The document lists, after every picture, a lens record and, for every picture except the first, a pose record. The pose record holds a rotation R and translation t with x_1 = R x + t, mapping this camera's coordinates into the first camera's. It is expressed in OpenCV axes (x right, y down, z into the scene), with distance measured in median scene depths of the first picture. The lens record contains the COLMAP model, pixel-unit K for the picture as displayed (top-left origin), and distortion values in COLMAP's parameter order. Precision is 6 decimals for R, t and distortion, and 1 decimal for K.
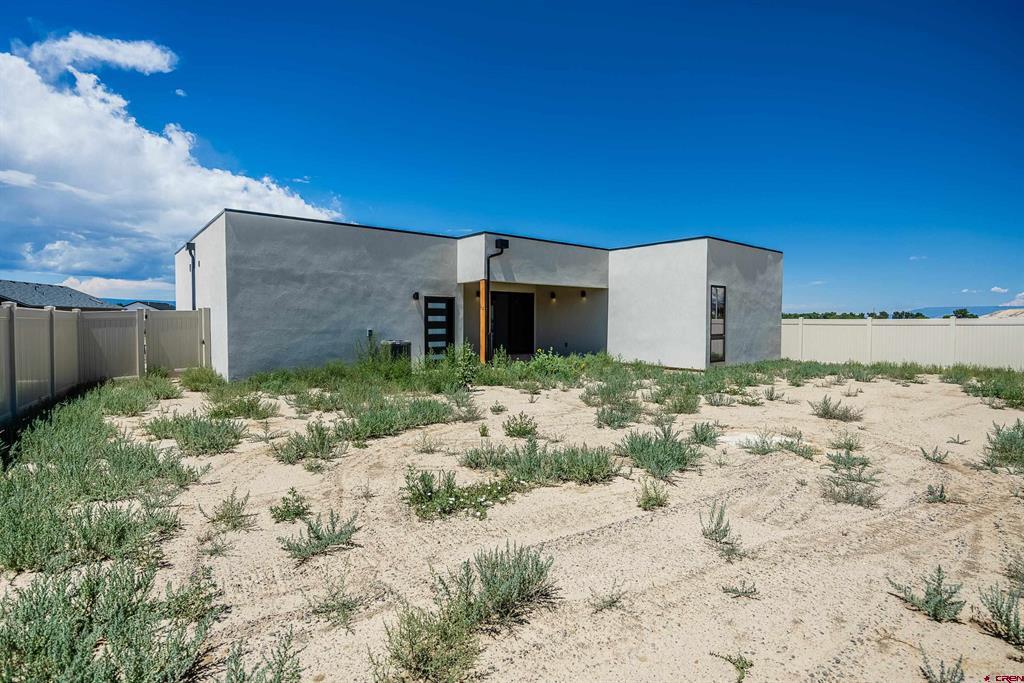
lens RADIAL K [[473.1, 0, 512.0], [0, 473.1, 341.5], [0, 0, 1]] dist [-0.000912, -0.000941]
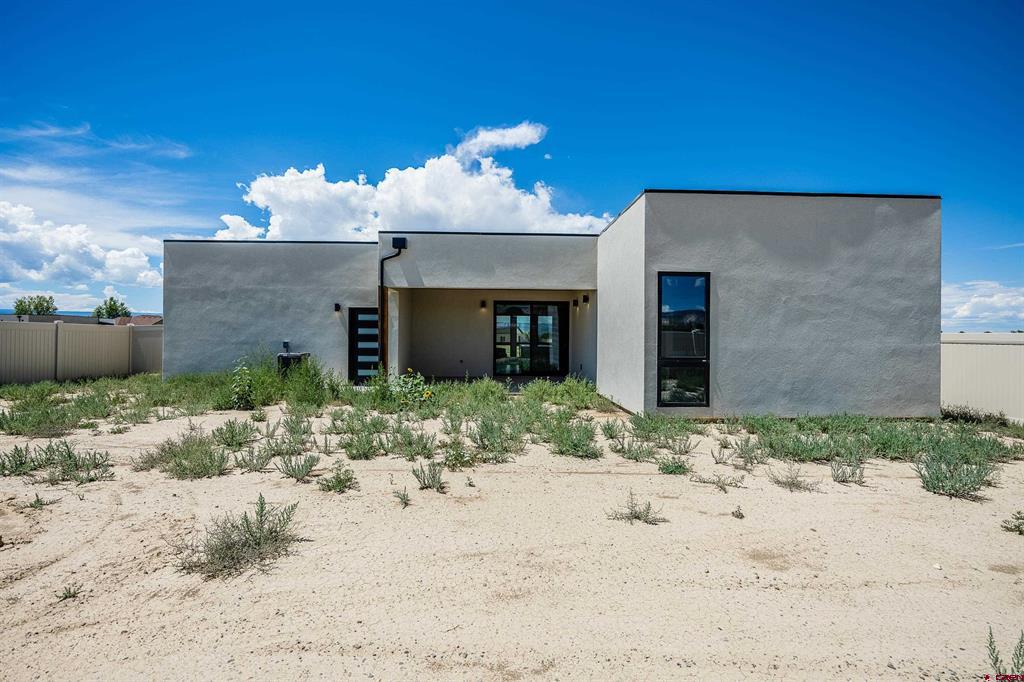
lens RADIAL K [[473.1, 0, 512.0], [0, 473.1, 341.0], [0, 0, 1]] dist [-0.000912, -0.000941]
pose [[0.795777, 0.008550, -0.605530, 0.715470], [-0.035855, 0.998811, -0.033017, -0.009969], [0.604528, 0.047986, 0.795137, 0.489101]]
